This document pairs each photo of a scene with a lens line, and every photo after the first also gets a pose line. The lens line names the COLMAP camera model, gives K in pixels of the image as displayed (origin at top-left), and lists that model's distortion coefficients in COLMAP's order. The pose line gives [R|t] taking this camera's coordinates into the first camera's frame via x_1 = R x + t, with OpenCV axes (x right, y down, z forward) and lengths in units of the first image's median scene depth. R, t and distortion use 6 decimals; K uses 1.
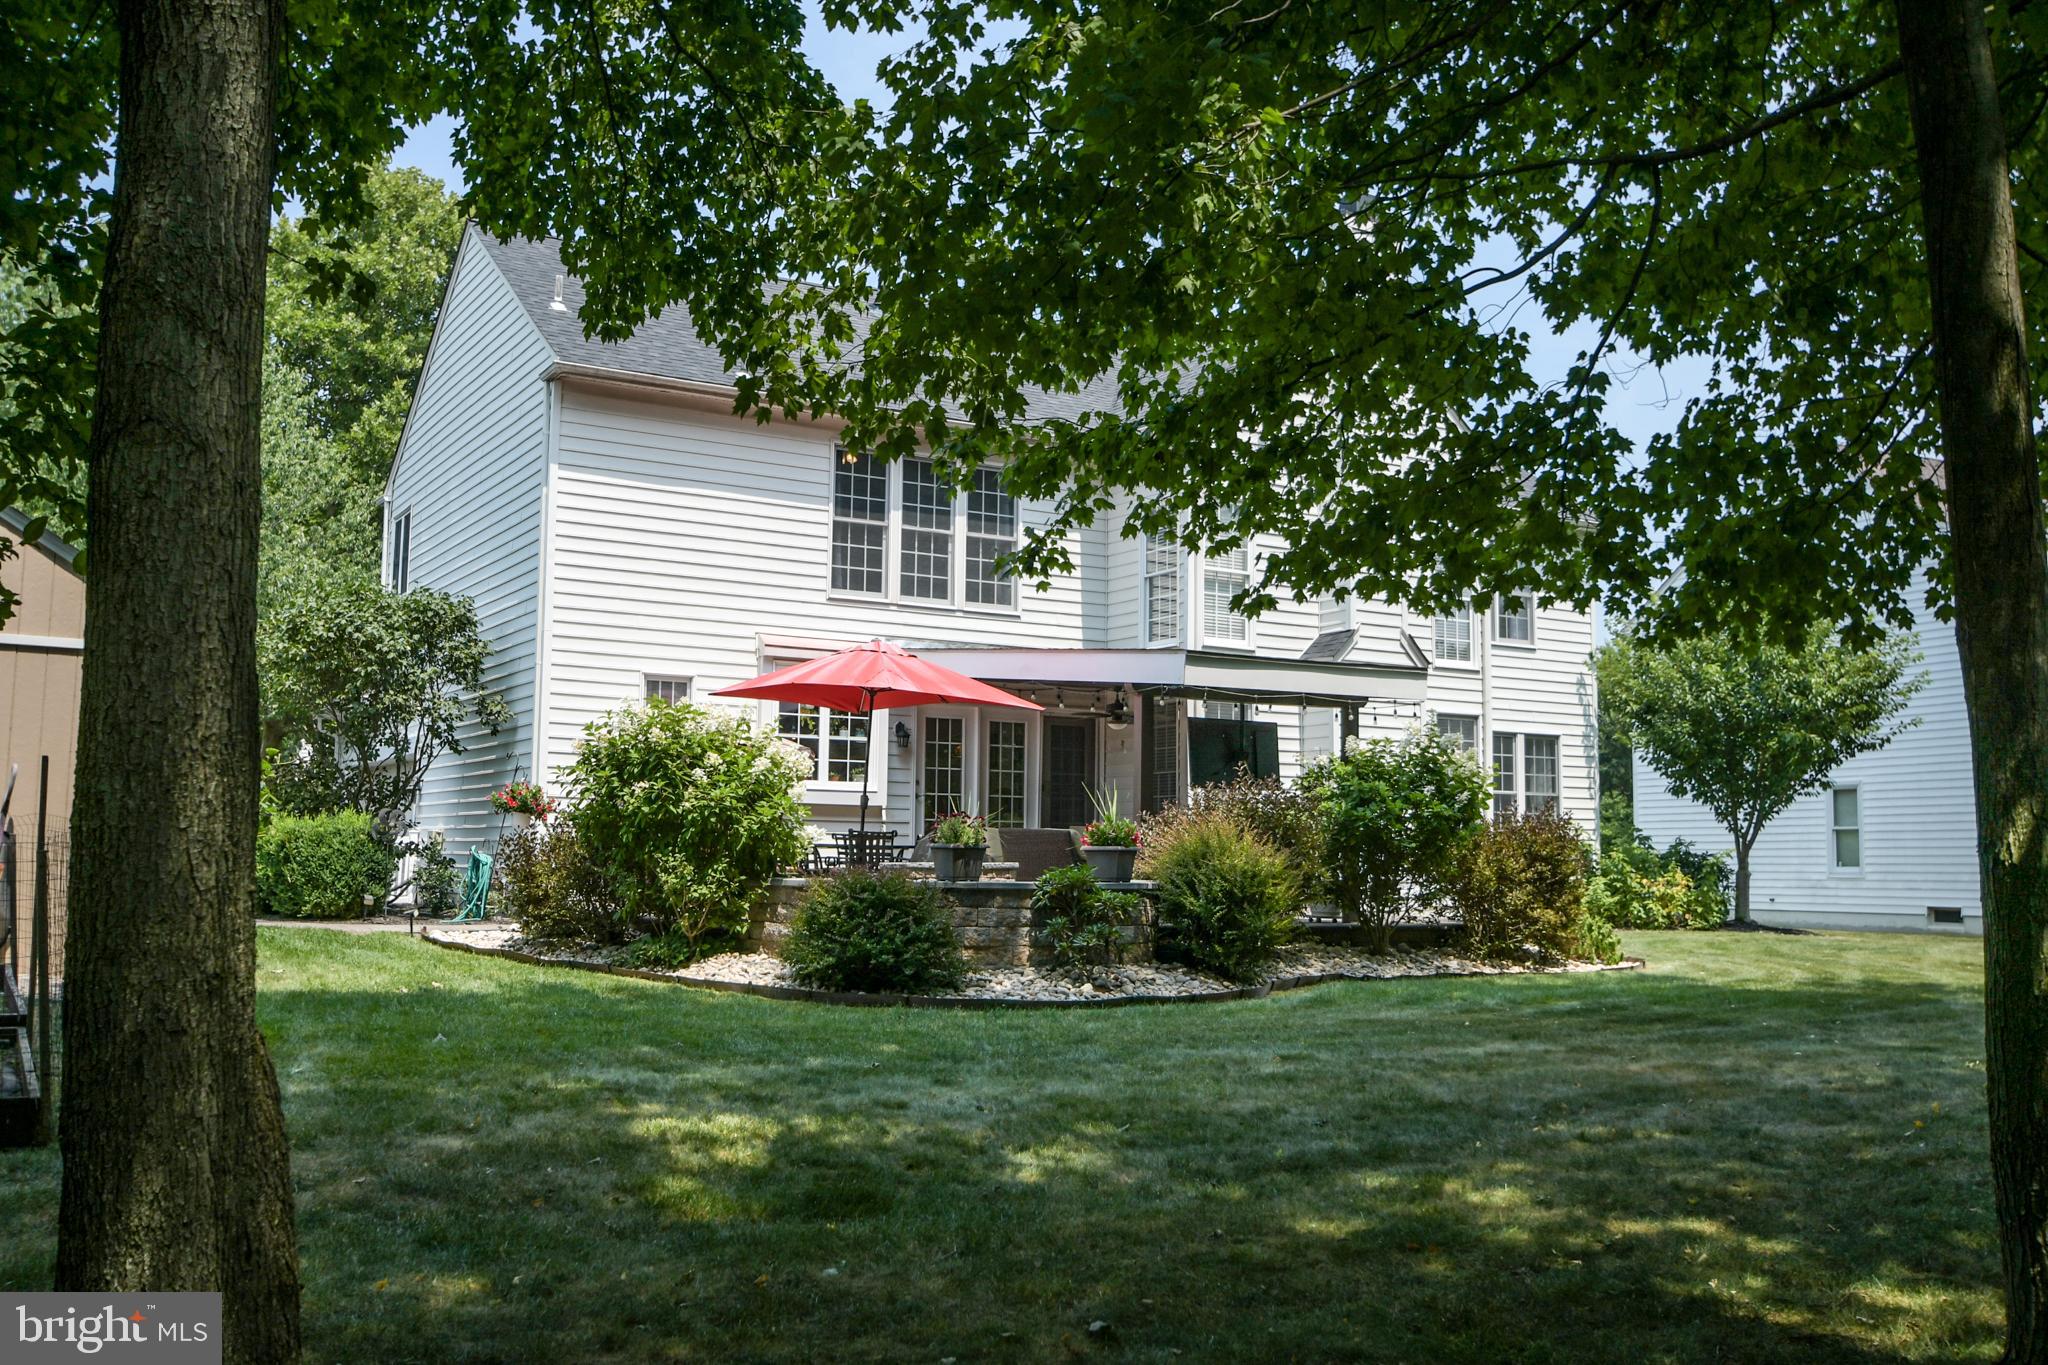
lens RADIAL K [[1822.5, 0, 1020.6], [0, 1822.5, 679.9], [0, 0, 1]] dist [0.000720, -0.001822]
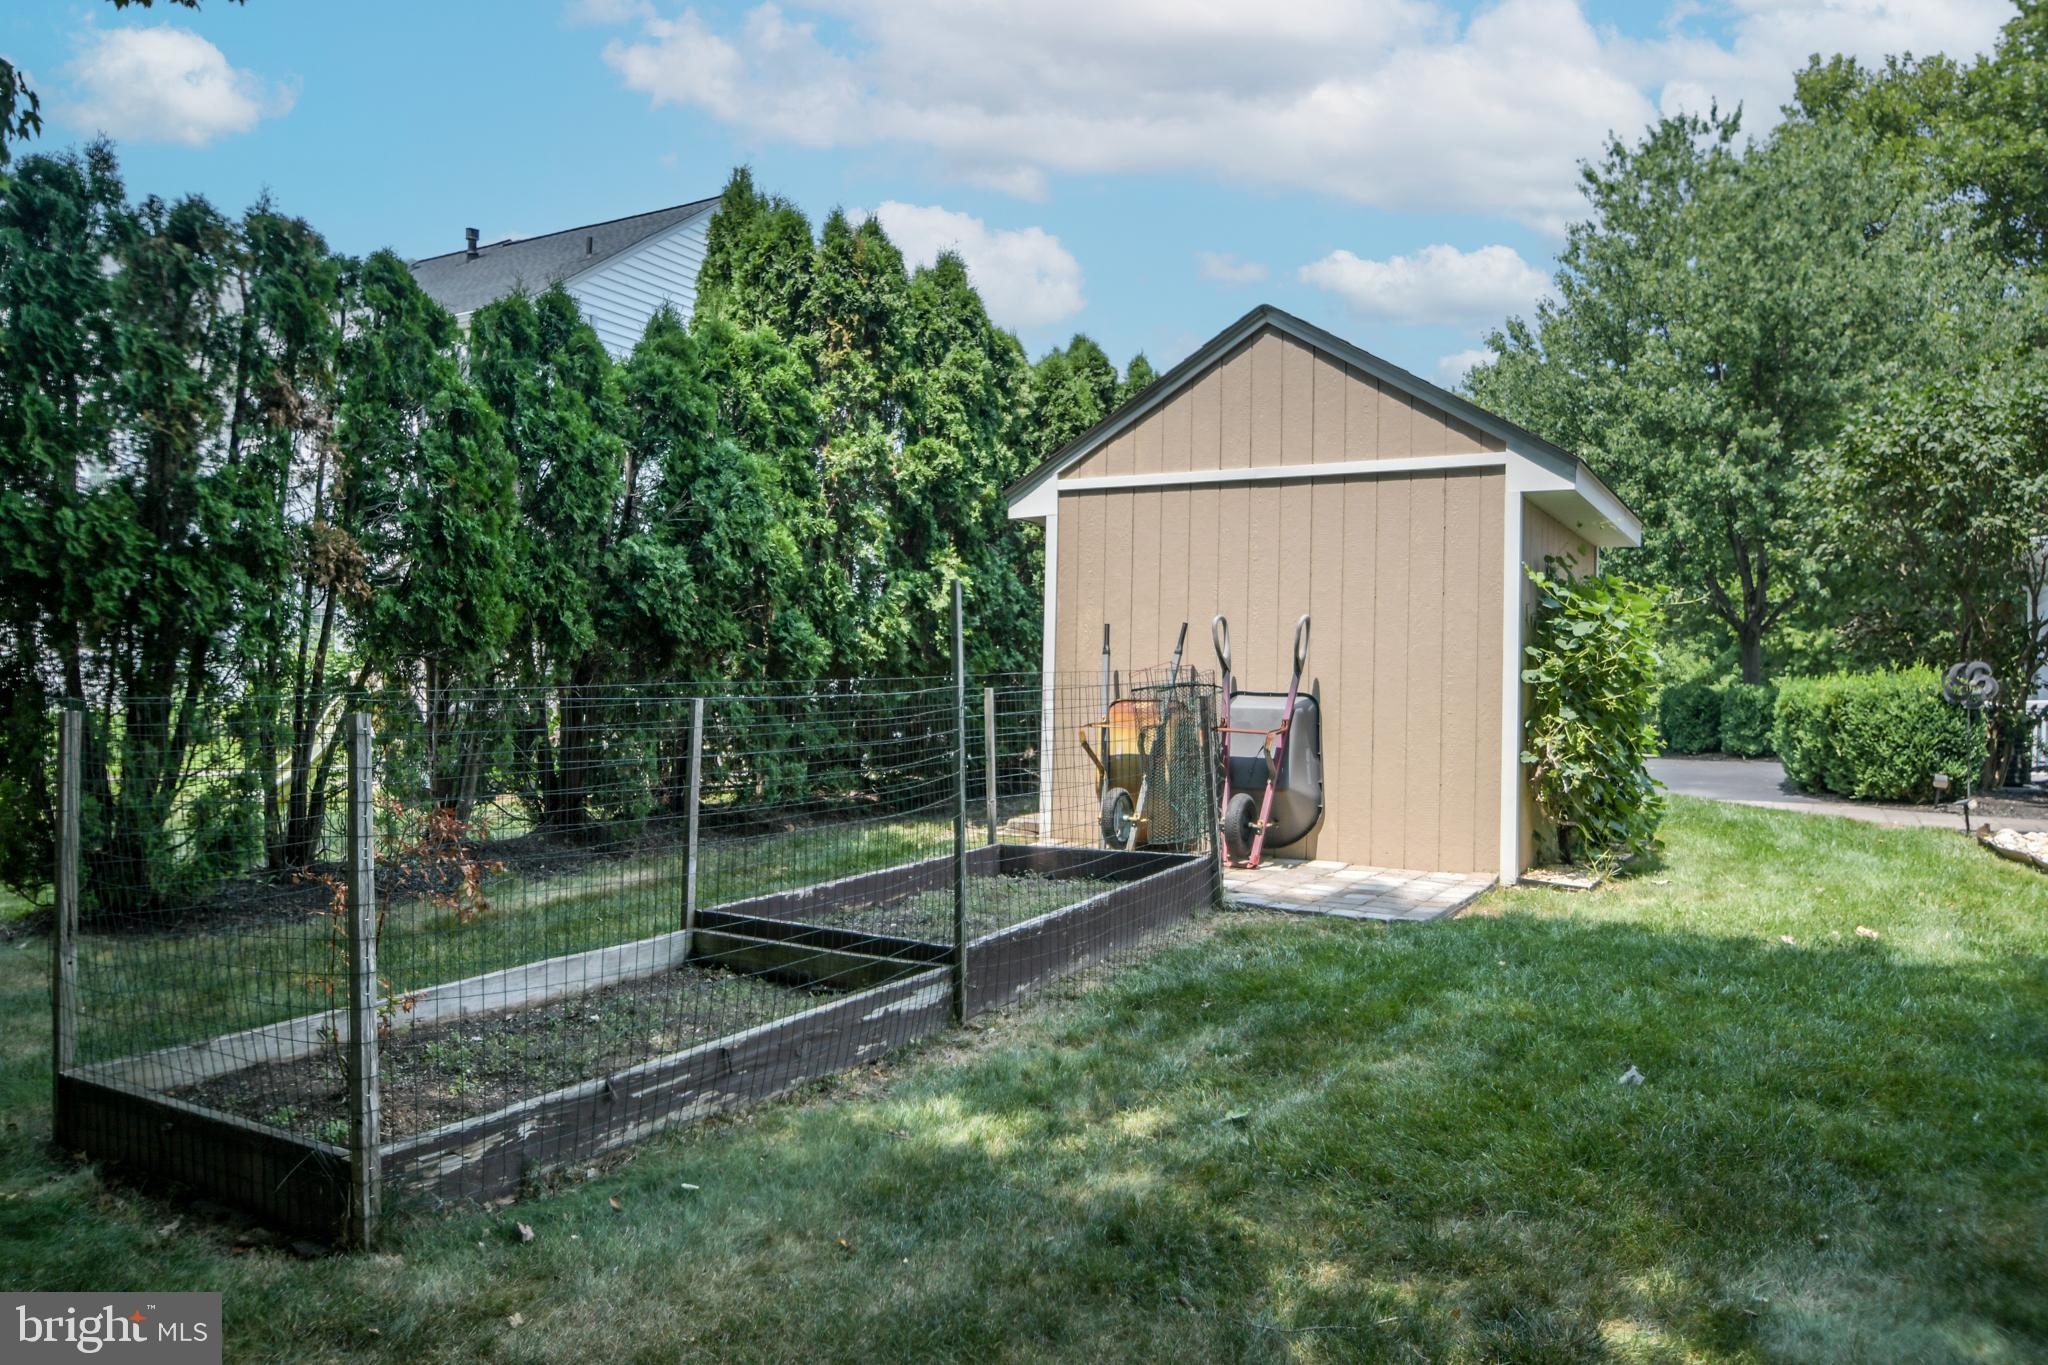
lens RADIAL K [[1384.1, 0, 1026.9], [0, 1384.1, 696.8], [0, 0, 1]] dist [-0.033797, -0.001755]
pose [[0.481913, -0.012510, -0.876130, -0.036947], [0.077791, 0.996561, 0.028559, 0.035493], [0.872759, -0.081918, 0.481229, 0.355181]]
